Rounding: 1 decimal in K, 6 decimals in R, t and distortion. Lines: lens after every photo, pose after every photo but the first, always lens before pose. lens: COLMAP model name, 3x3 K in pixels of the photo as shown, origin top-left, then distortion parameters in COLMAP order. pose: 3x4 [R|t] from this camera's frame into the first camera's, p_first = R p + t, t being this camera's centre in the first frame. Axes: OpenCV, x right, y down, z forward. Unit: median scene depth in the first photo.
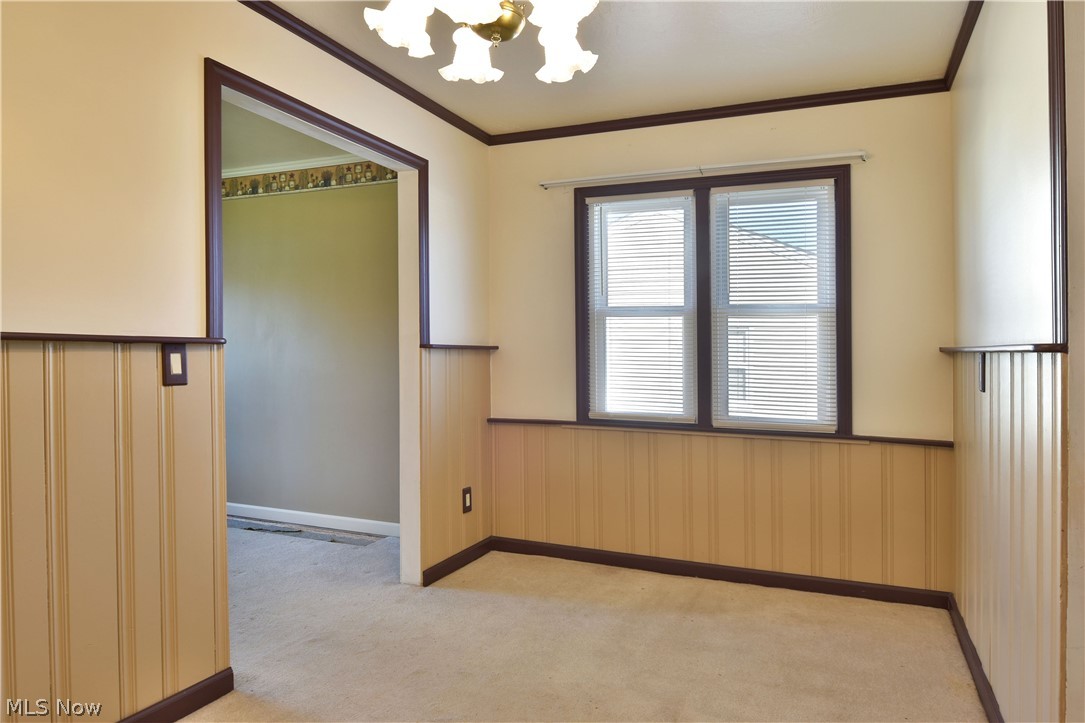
lens RADIAL K [[658.0, 0, 539.7], [0, 658.0, 366.0], [0, 0, 1]] dist [-0.010355, -0.007042]
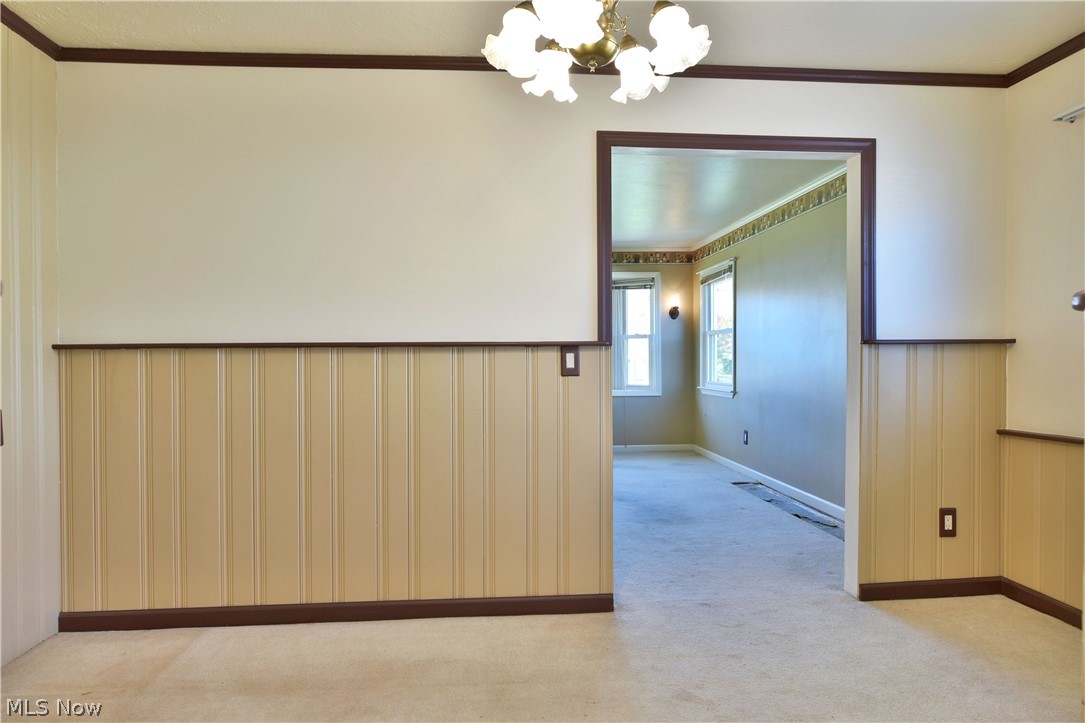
lens RADIAL K [[658.0, 0, 558.1], [0, 658.0, 366.5], [0, 0, 1]] dist [-0.010355, -0.007042]
pose [[0.520017, 0.010122, -0.854096, 0.448981], [-0.005017, 0.999949, 0.008796, -0.002128], [0.854141, -0.000289, 0.520042, 0.174979]]
